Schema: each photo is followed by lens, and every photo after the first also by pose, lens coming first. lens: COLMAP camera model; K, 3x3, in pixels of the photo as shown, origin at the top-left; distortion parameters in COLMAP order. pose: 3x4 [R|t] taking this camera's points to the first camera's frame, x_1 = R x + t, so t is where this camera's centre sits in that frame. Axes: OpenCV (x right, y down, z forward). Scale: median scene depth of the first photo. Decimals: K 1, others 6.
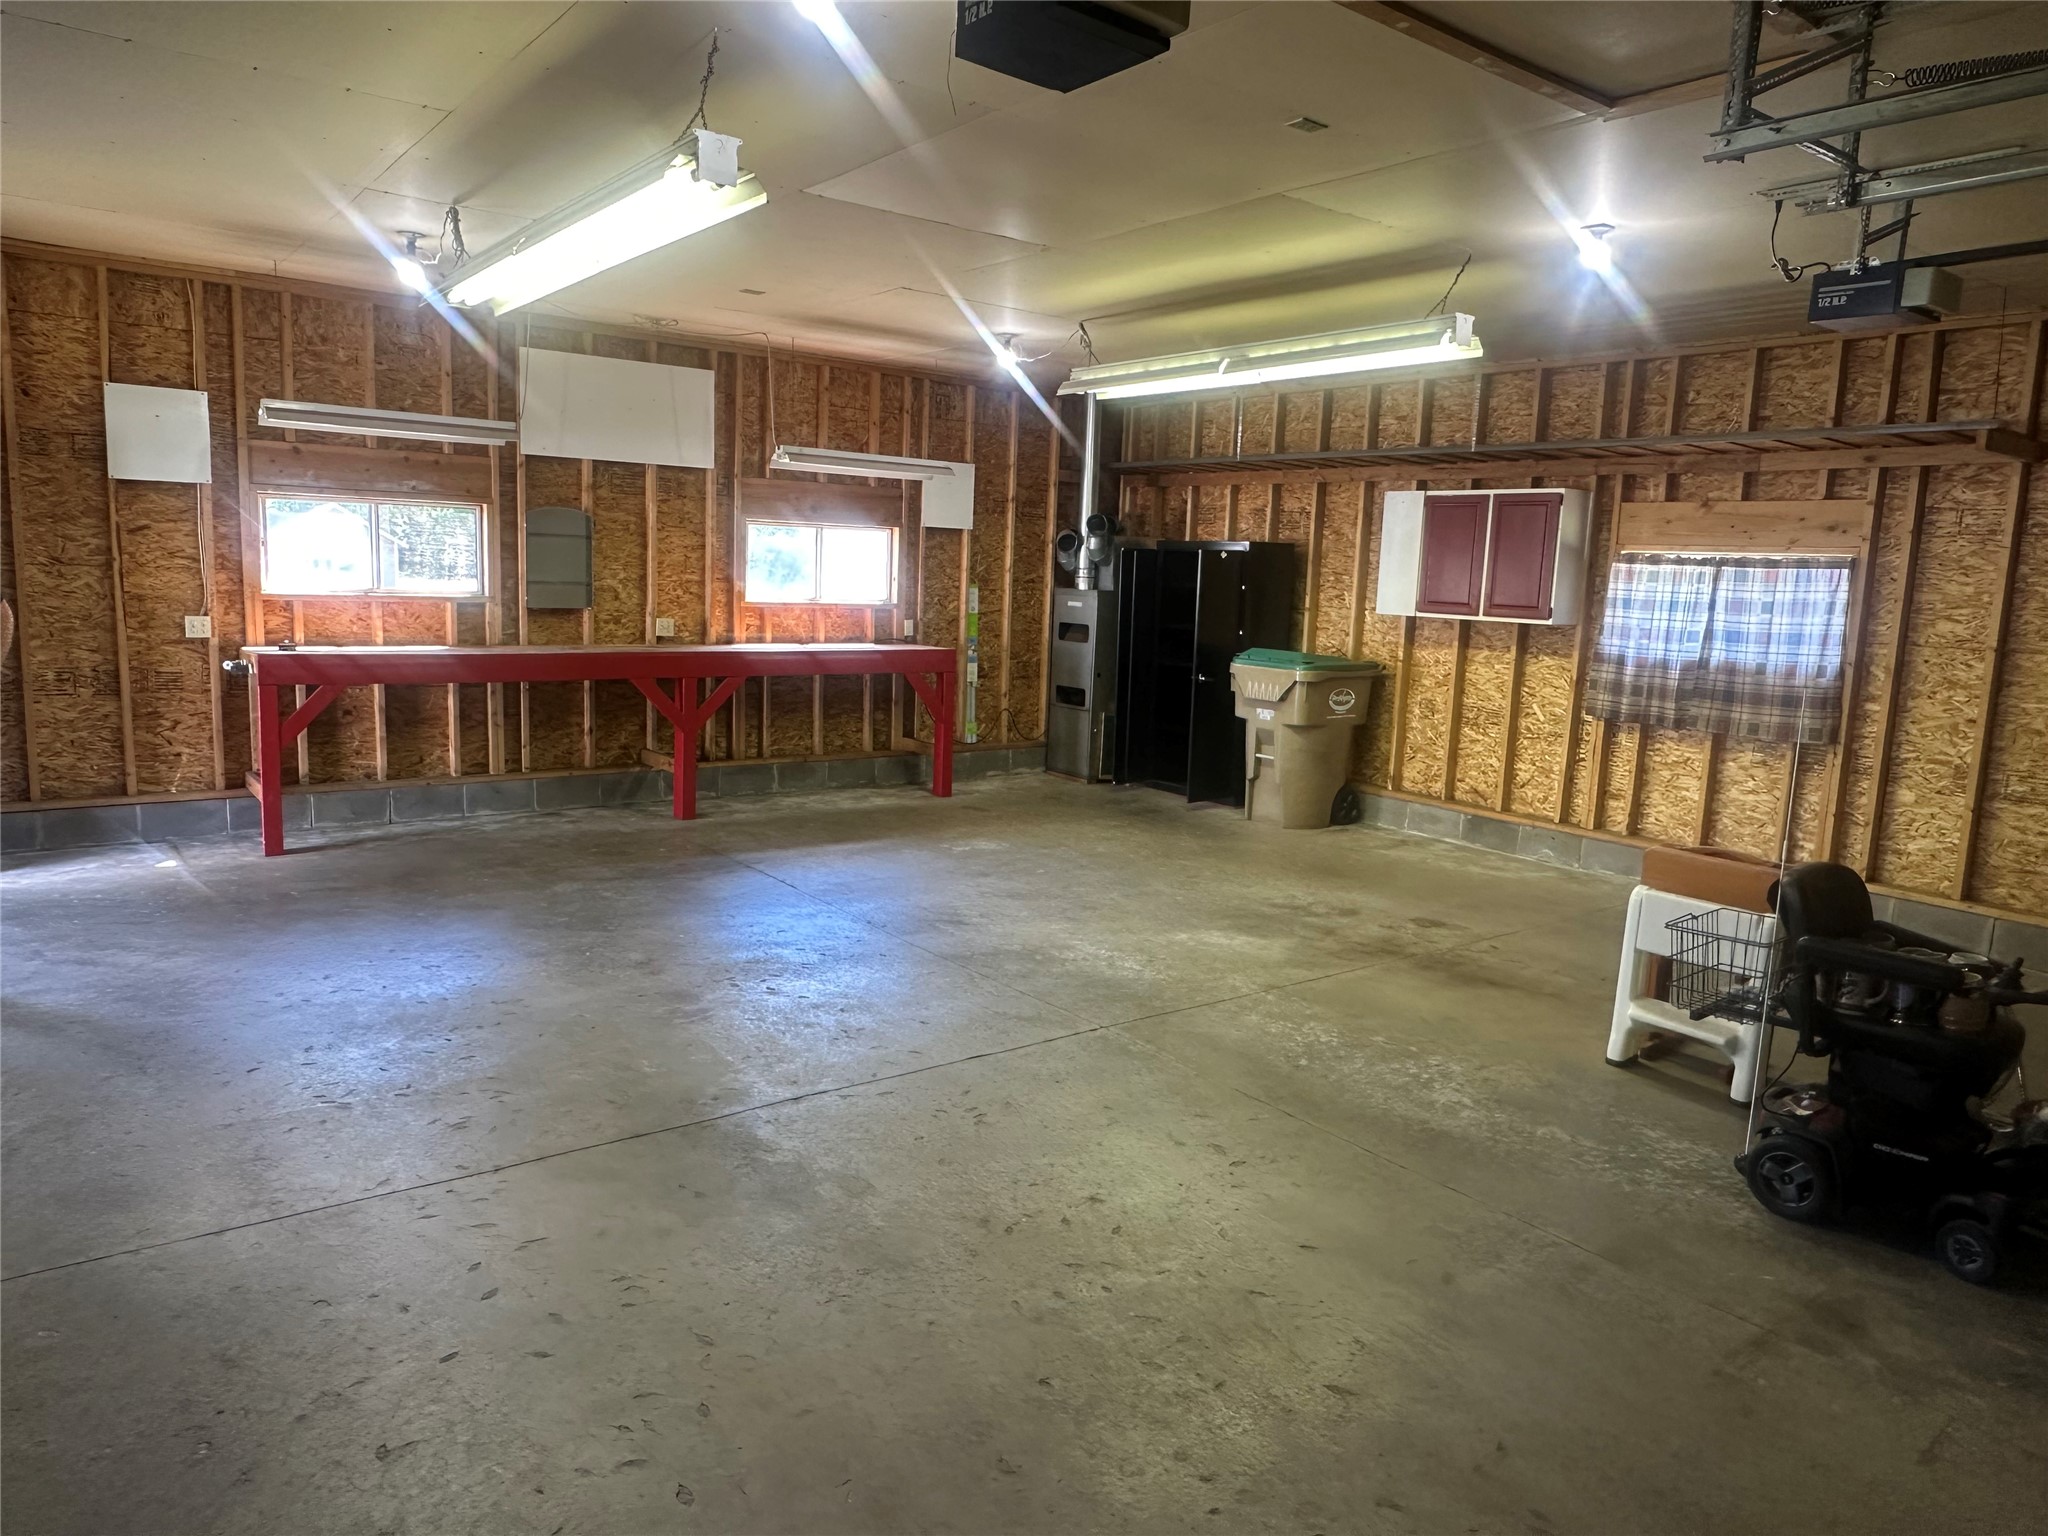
lens RADIAL K [[1328.5, 0, 1019.8], [0, 1328.5, 771.9], [0, 0, 1]] dist [-0.004538, 0.002049]
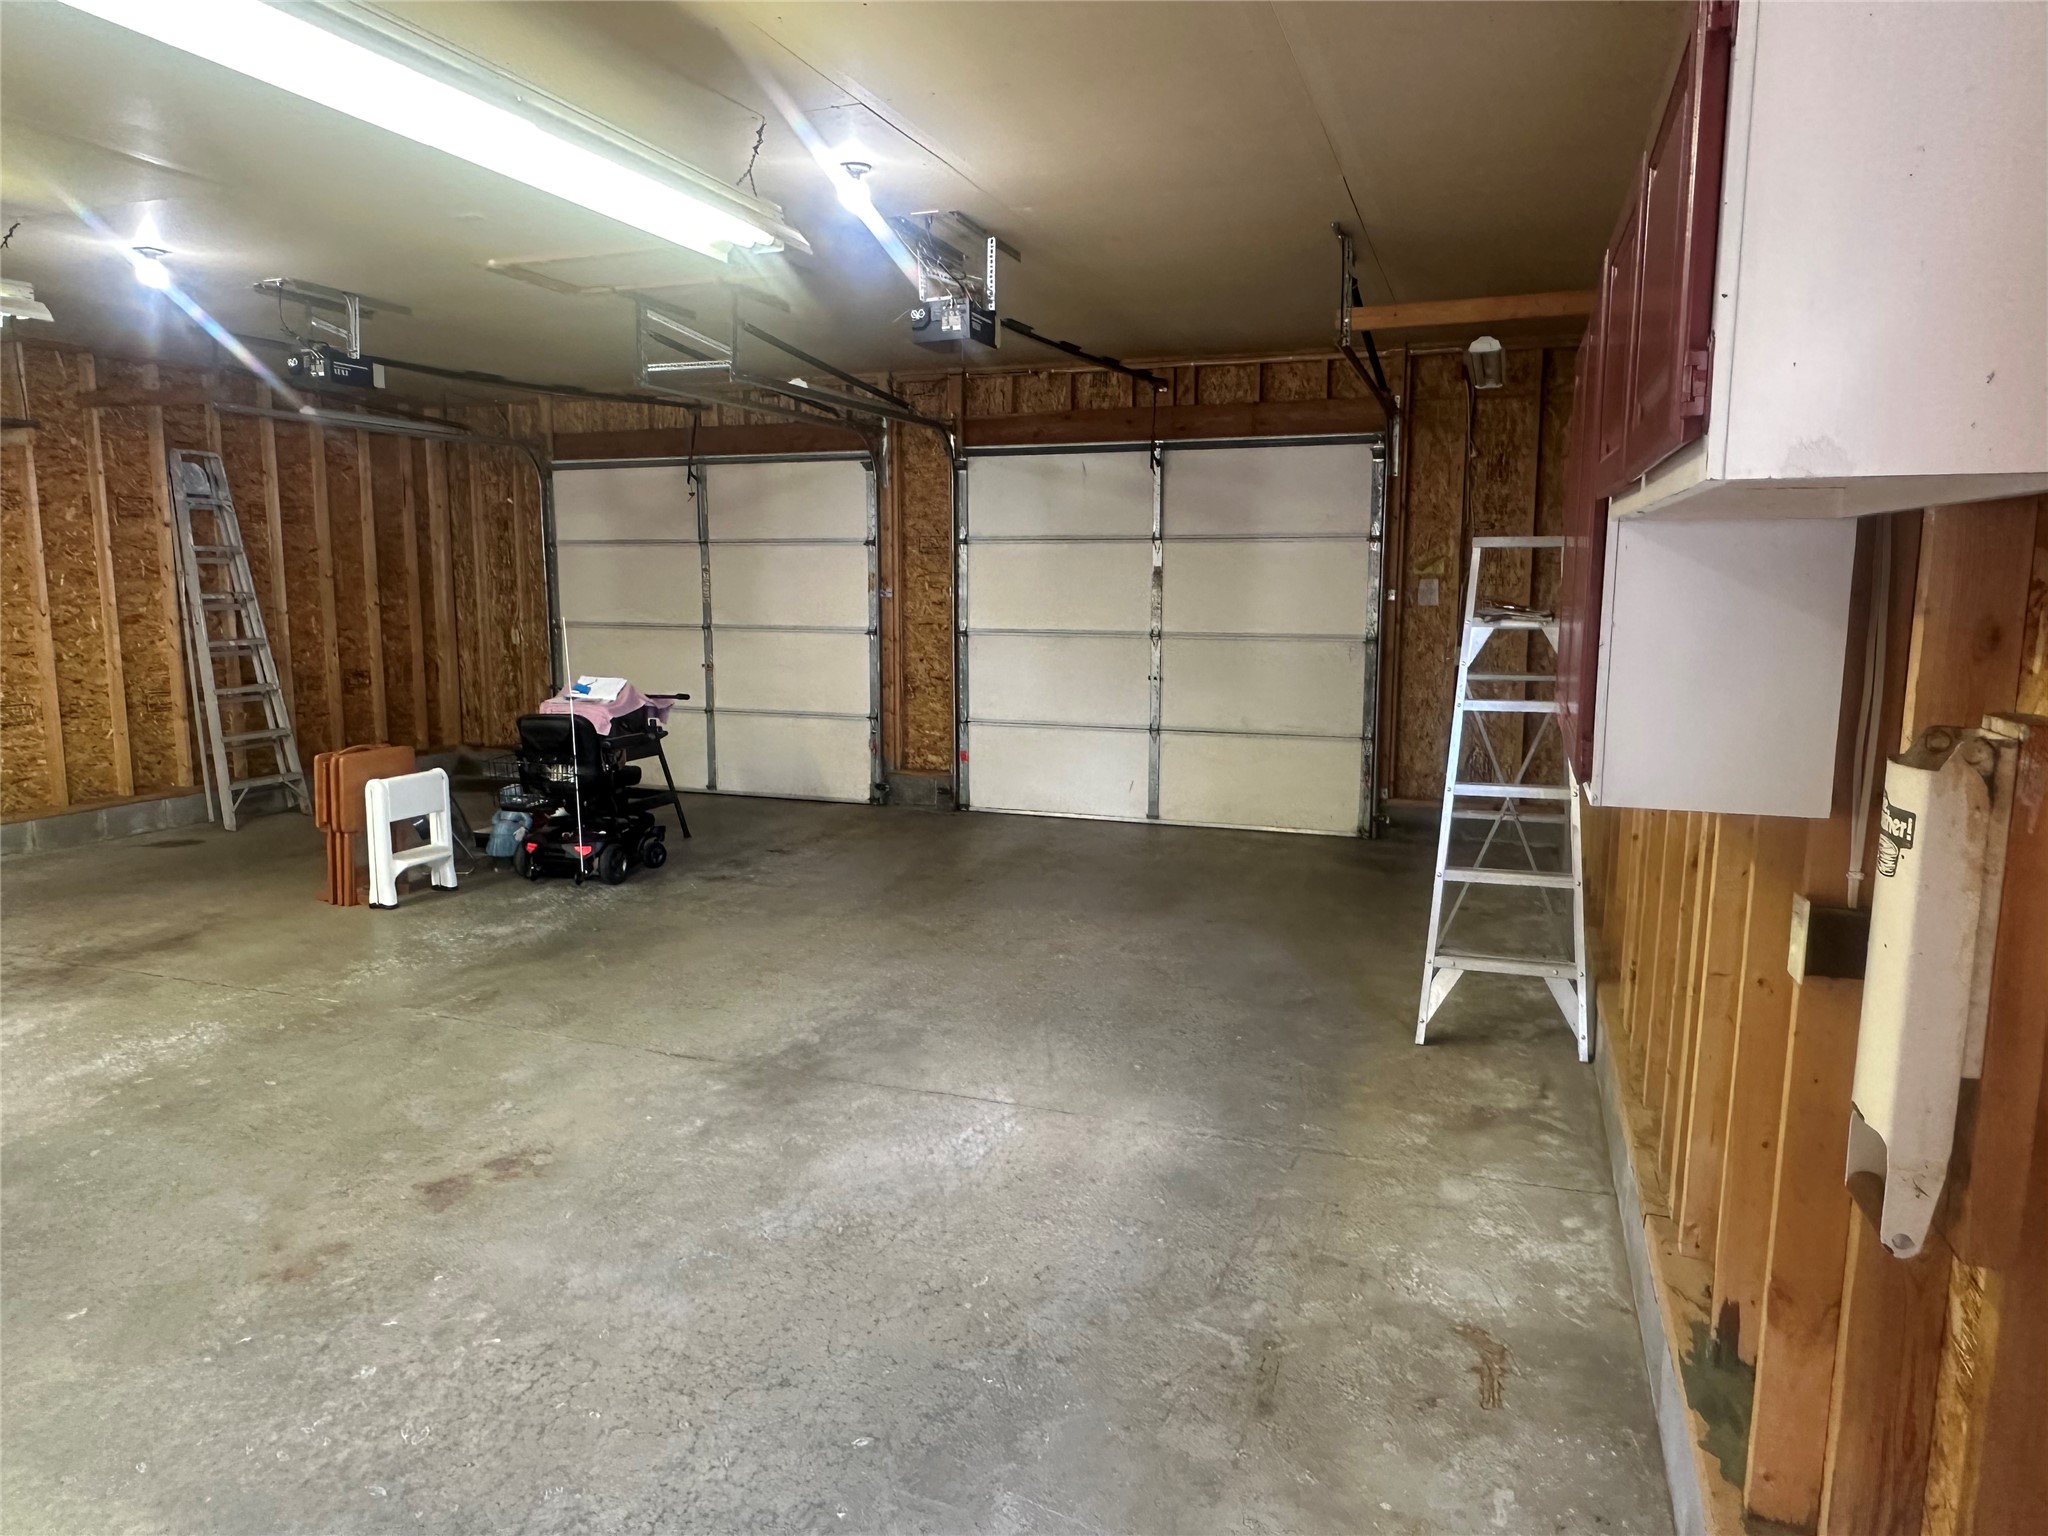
lens RADIAL K [[1328.5, 0, 1022.4], [0, 1328.5, 767.9], [0, 0, 1]] dist [-0.004538, 0.002049]
pose [[-0.546790, -0.160842, 0.821676, -0.938986], [0.102514, 0.961130, 0.256359, -0.191669], [-0.830970, 0.224408, -0.509048, 1.023707]]
